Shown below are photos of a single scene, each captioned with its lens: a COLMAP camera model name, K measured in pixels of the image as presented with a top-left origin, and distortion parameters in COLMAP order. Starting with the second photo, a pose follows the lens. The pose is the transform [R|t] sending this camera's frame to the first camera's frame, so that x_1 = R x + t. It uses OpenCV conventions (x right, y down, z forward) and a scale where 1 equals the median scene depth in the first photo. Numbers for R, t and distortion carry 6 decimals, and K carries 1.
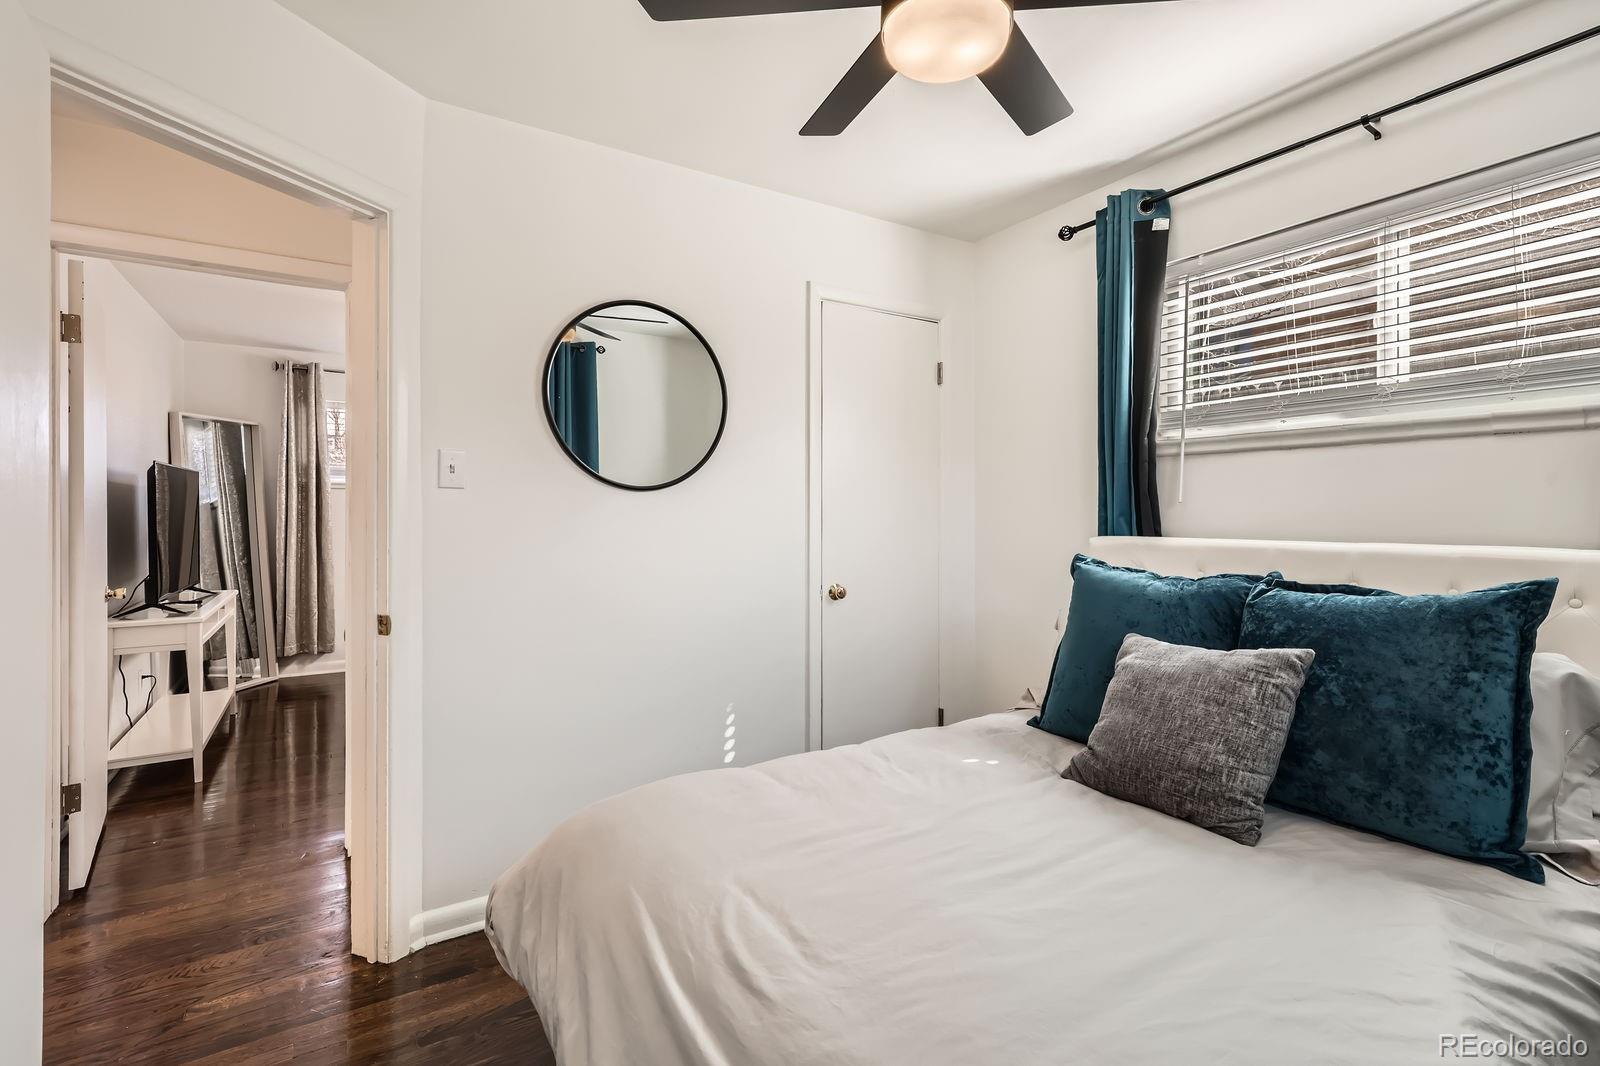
lens RADIAL K [[739.1, 0, 804.0], [0, 739.1, 523.7], [0, 0, 1]] dist [0.007904, -0.001660]
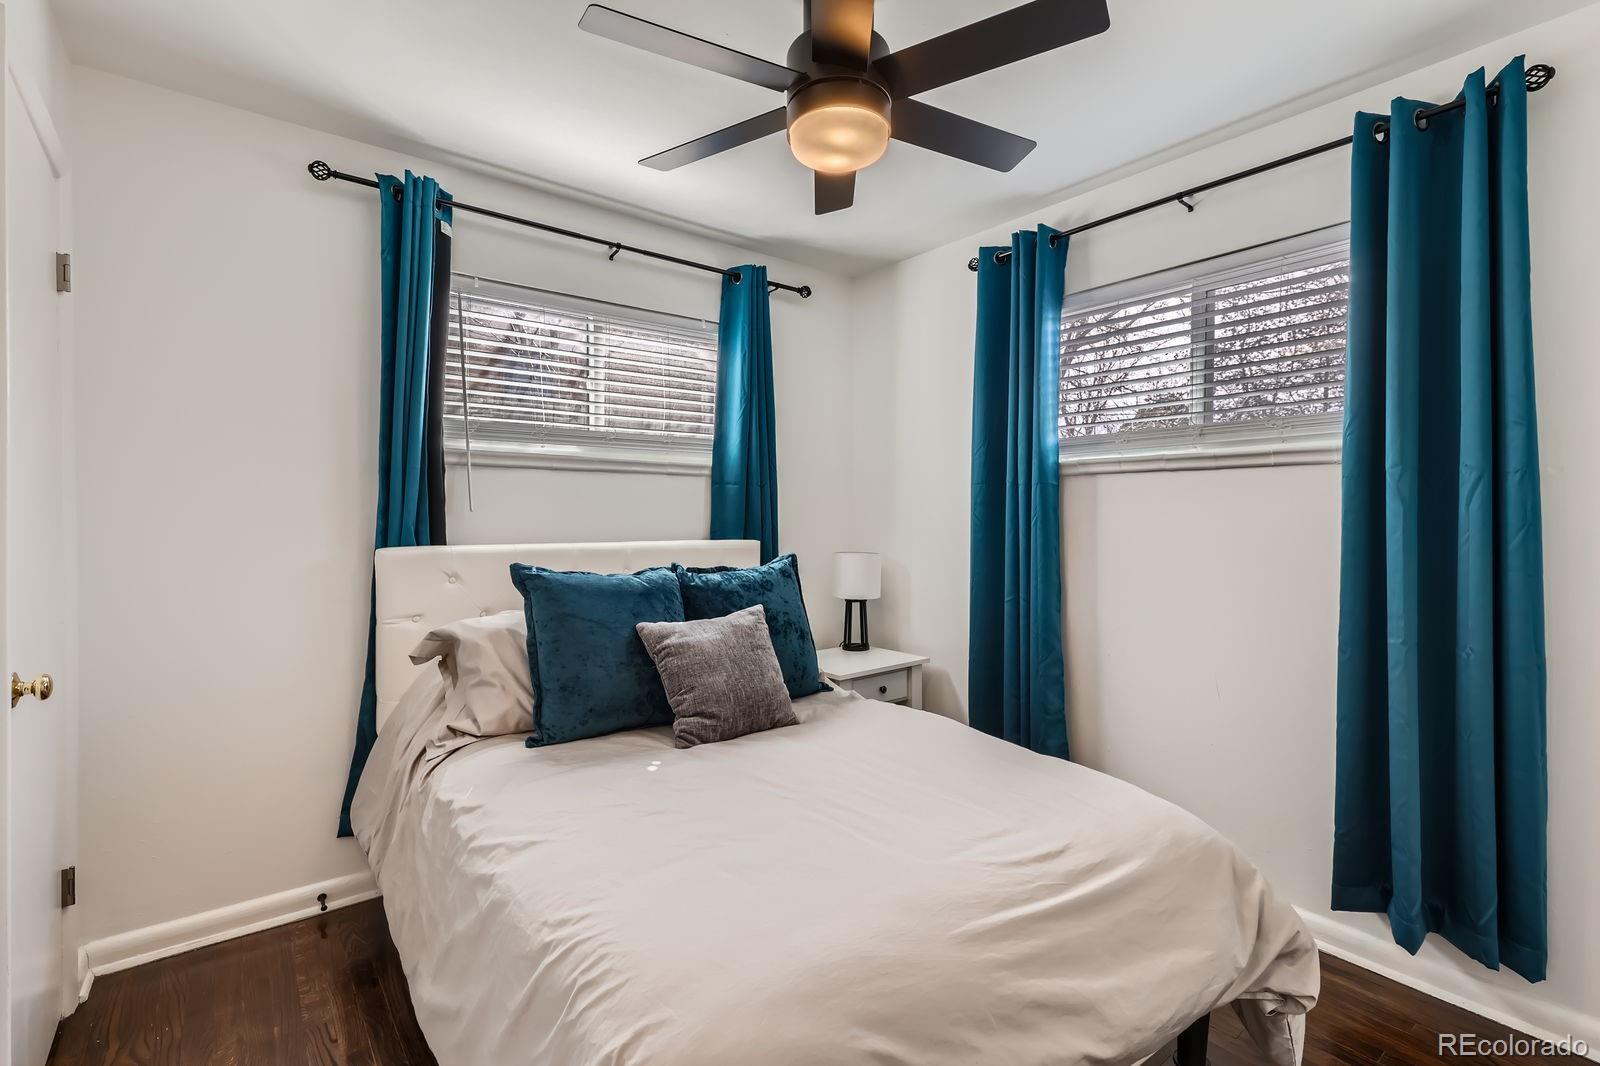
lens RADIAL K [[739.1, 0, 802.3], [0, 739.1, 536.0], [0, 0, 1]] dist [0.007904, -0.001660]
pose [[-0.104425, -0.017143, 0.994385, -0.568039], [0.013029, 0.999742, 0.018604, -0.007253], [-0.994447, 0.014899, -0.104175, 0.649612]]
